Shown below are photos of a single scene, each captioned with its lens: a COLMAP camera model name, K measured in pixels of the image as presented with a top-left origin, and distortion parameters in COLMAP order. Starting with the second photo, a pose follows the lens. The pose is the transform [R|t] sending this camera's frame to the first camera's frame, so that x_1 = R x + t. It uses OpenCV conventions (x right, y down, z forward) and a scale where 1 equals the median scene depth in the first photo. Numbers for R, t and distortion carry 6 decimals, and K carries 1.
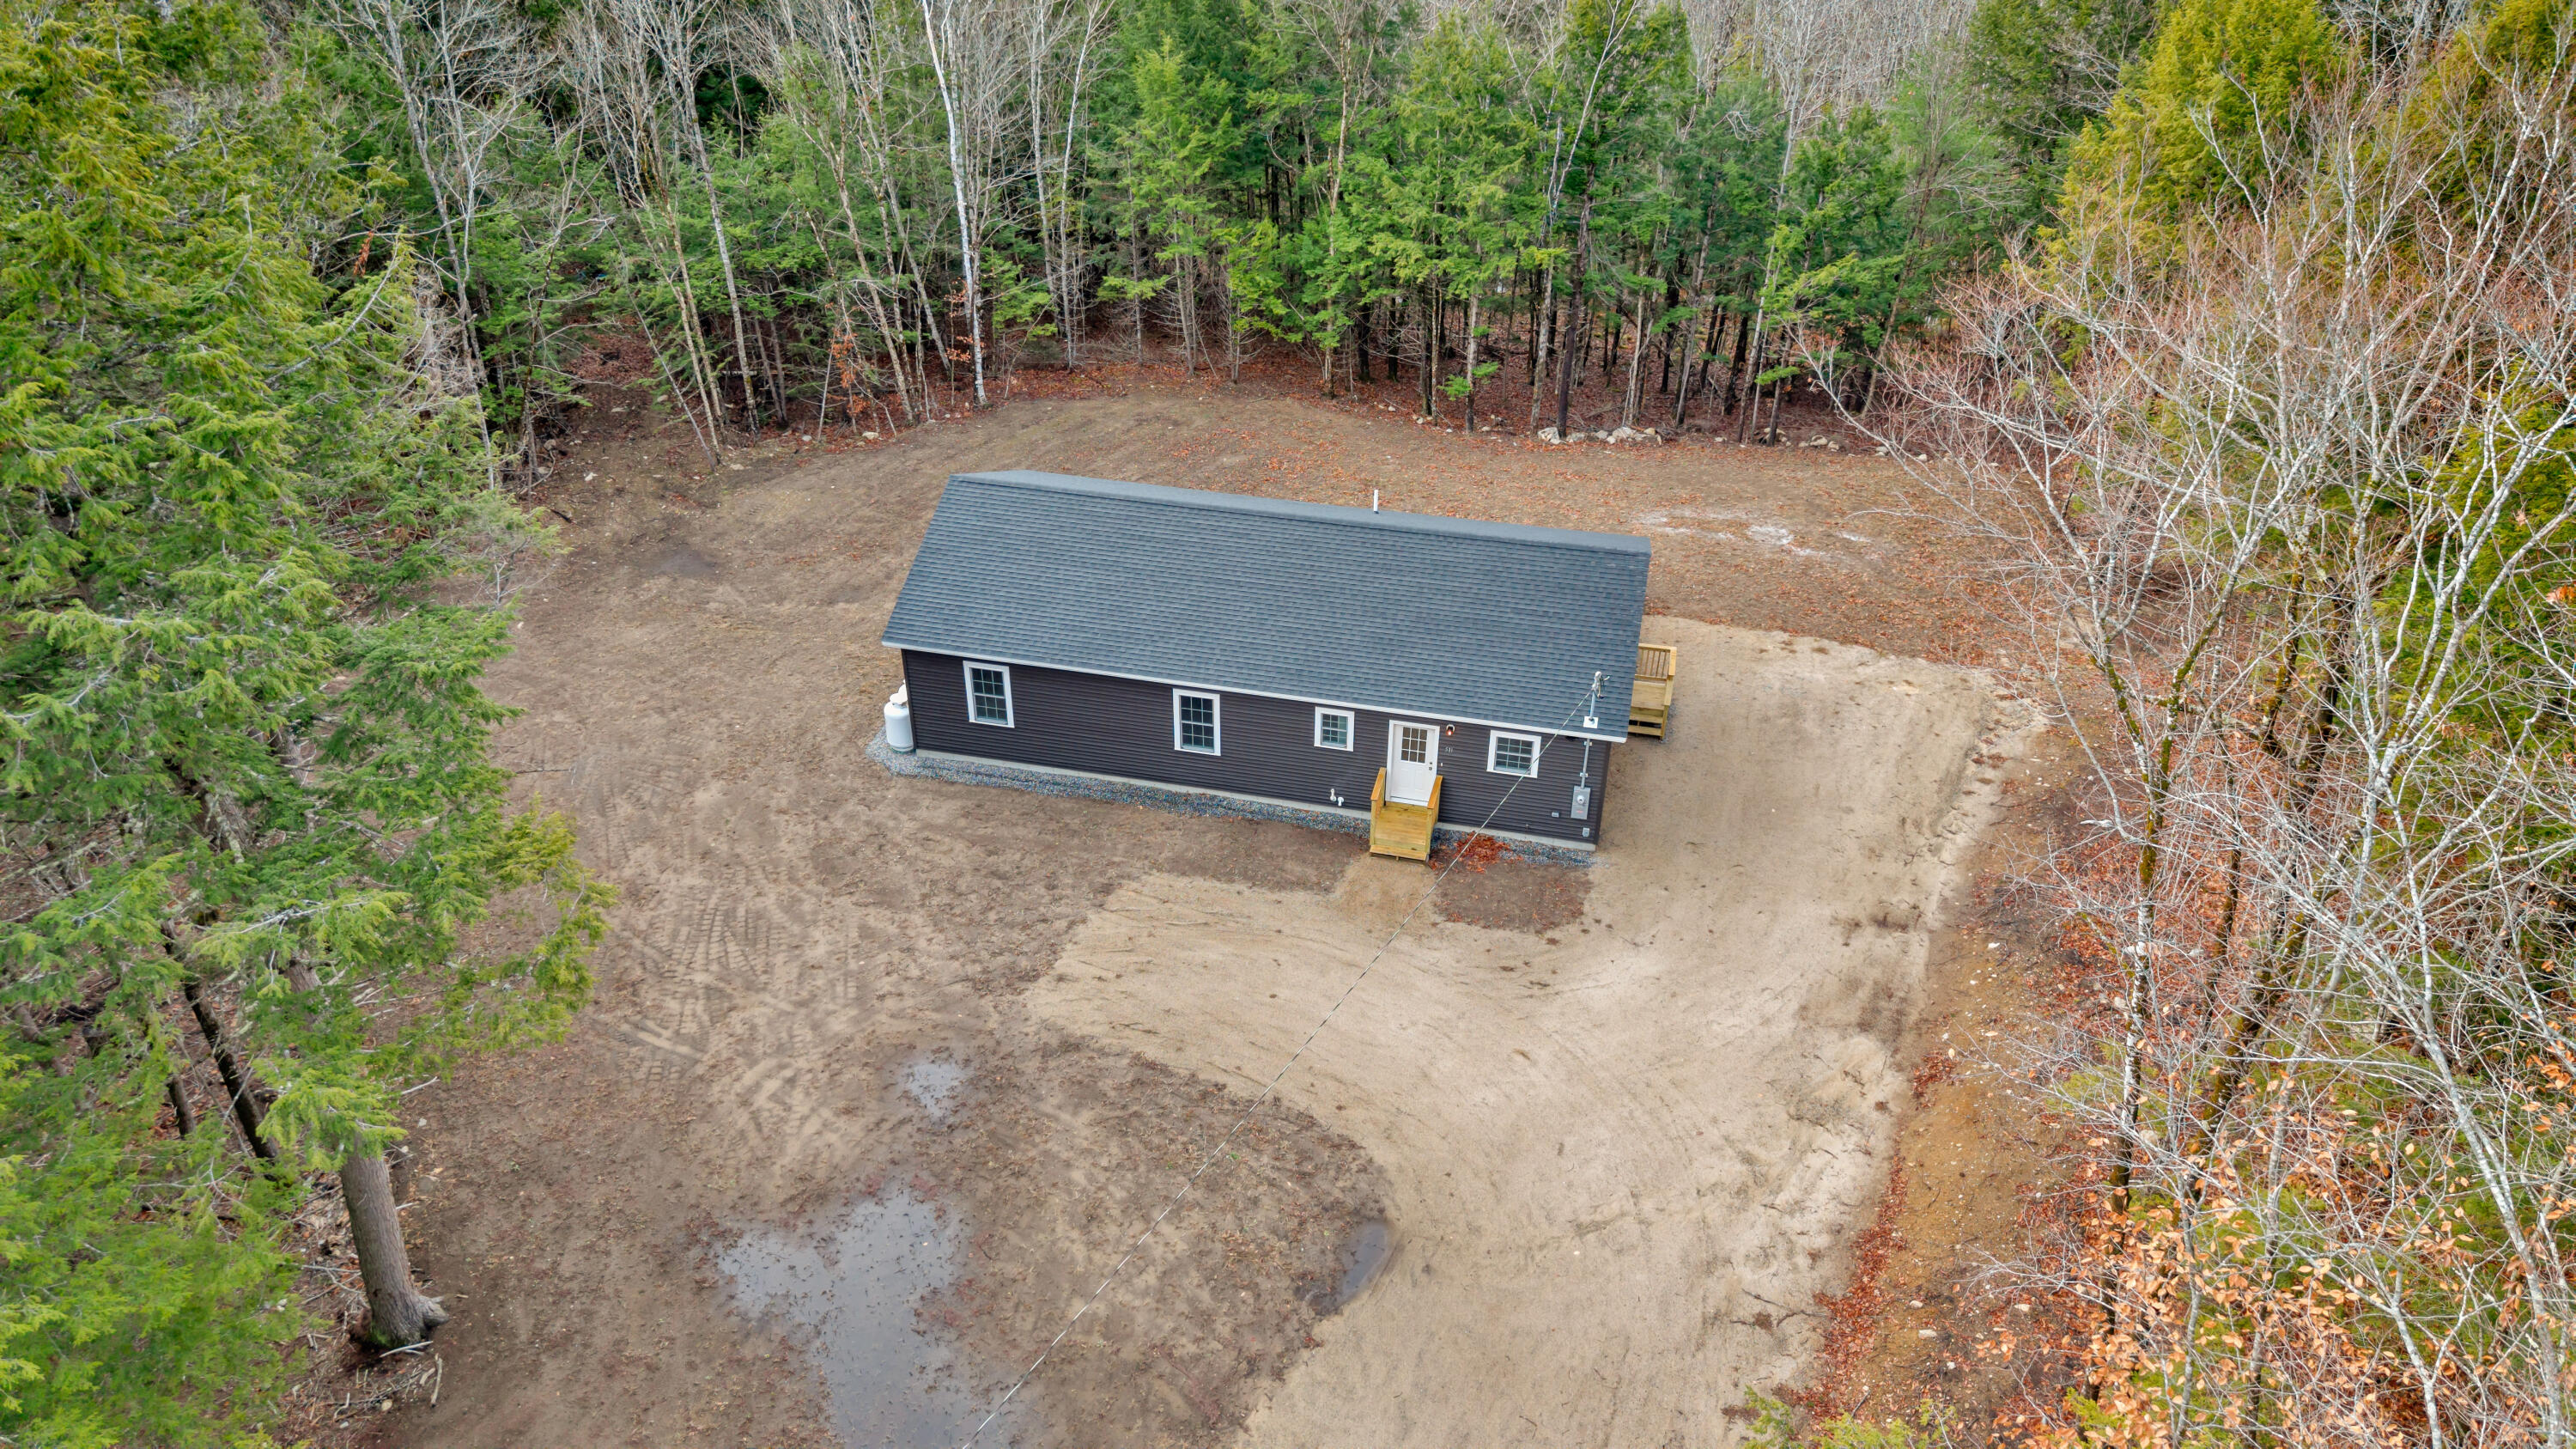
lens RADIAL K [[1718.7, 0, 1285.1], [0, 1718.7, 719.7], [0, 0, 1]] dist [0.143317, -0.417755]
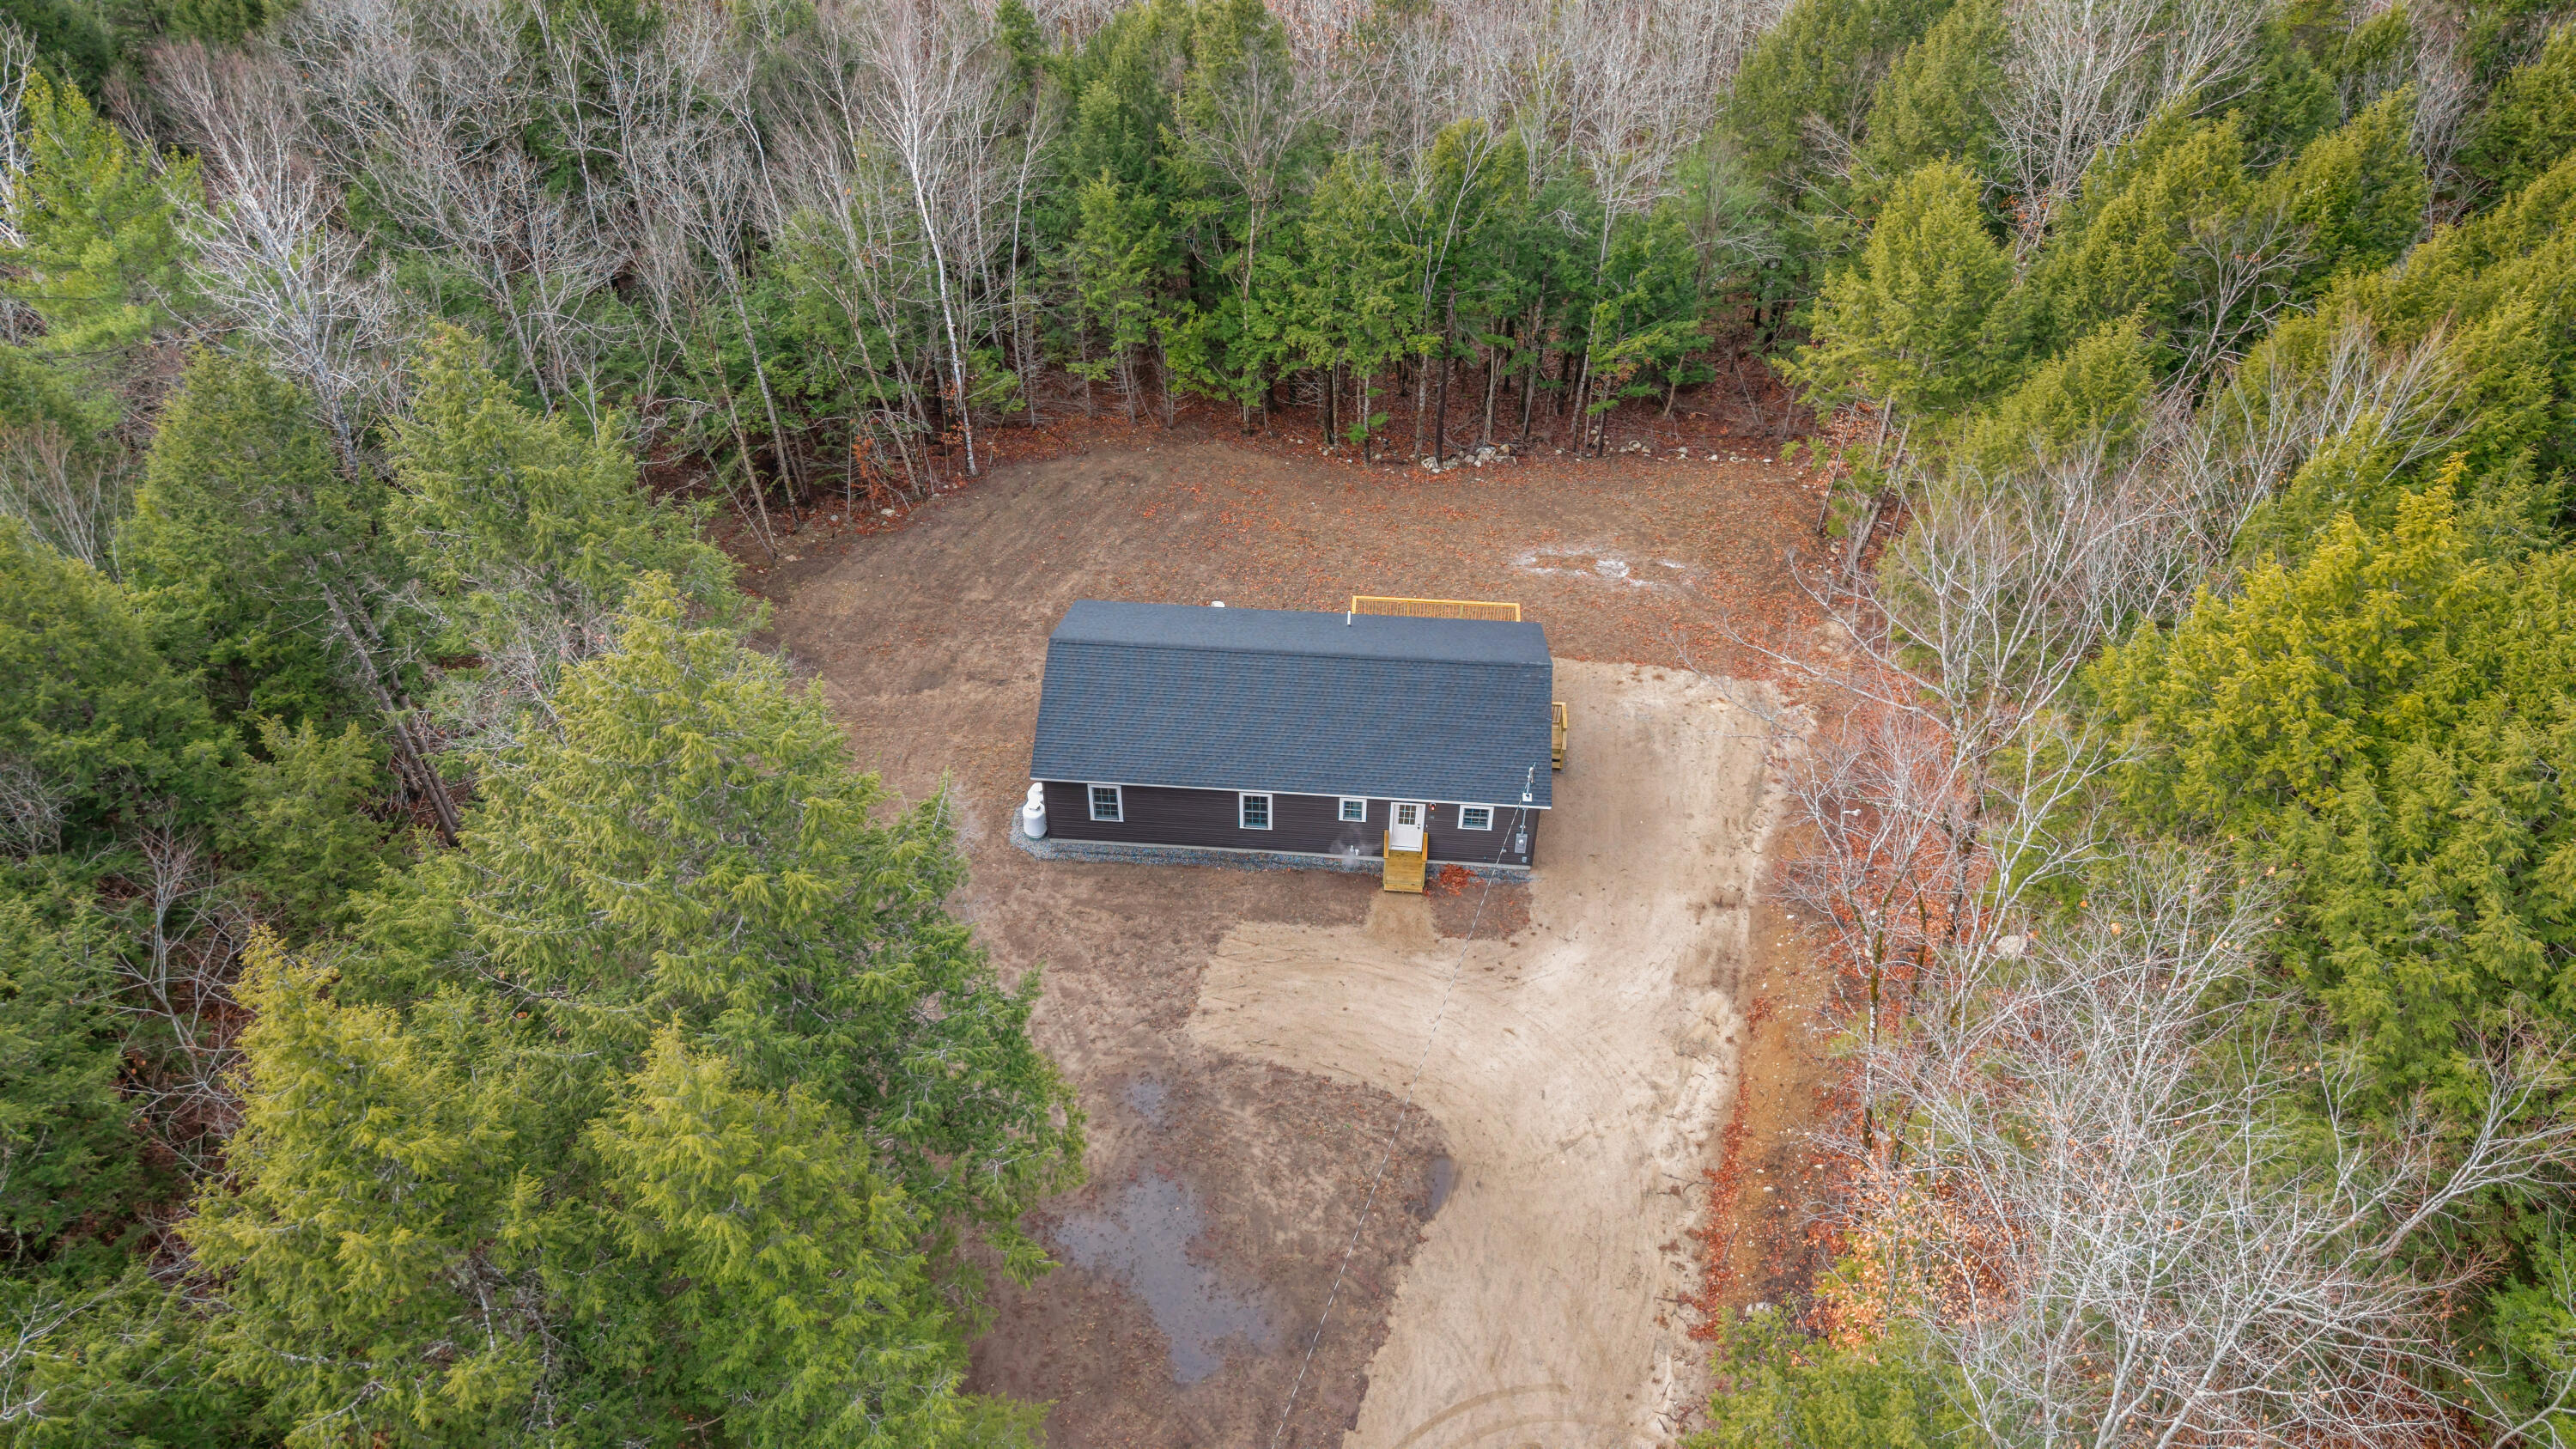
lens RADIAL K [[1718.7, 0, 1285.1], [0, 1718.7, 719.7], [0, 0, 1]] dist [0.143317, -0.417755]
pose [[0.988682, -0.101800, 0.110206, -0.184148], [0.084229, 0.984509, 0.153774, -0.303499], [-0.124153, -0.142751, 0.981941, -0.424640]]
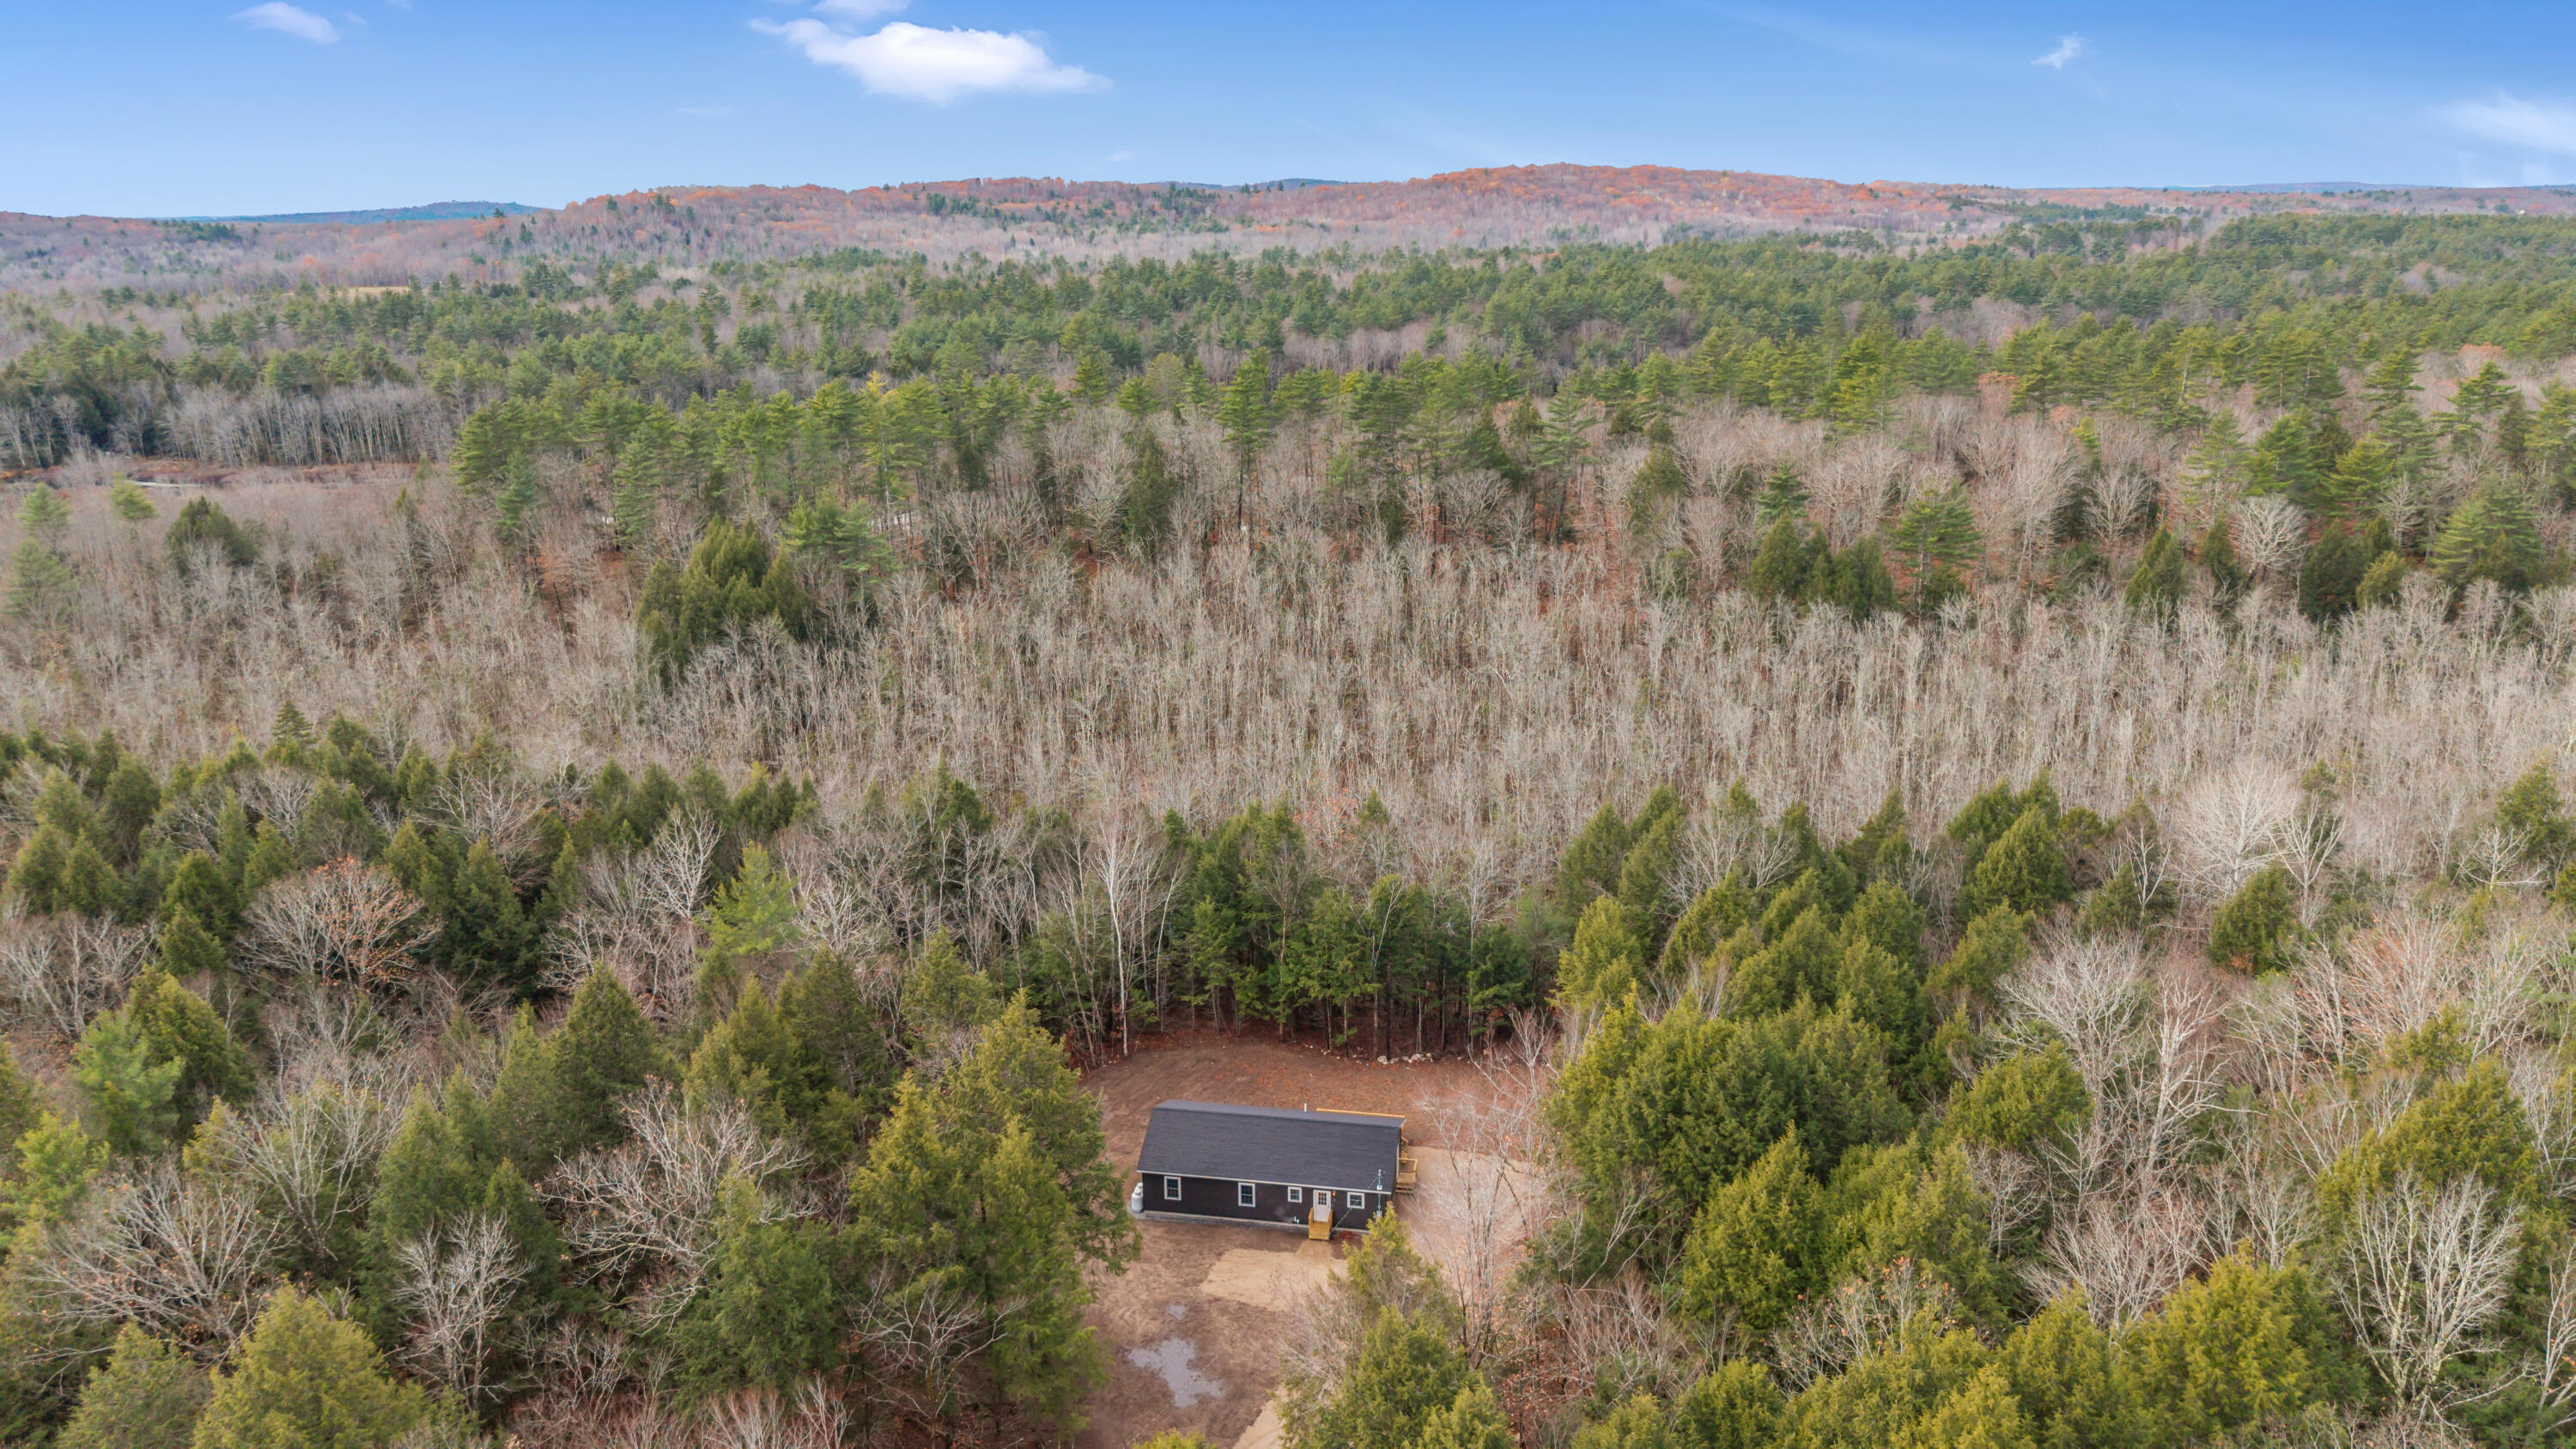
lens RADIAL K [[1724.9, 0, 1288.0], [0, 1724.9, 724.5], [0, 0, 1]] dist [0.018592, -0.022938]
pose [[0.998516, -0.032950, 0.043367, -0.084602], [0.043678, 0.960106, -0.276203, 0.048748], [-0.032536, 0.277687, 0.960121, -2.063245]]
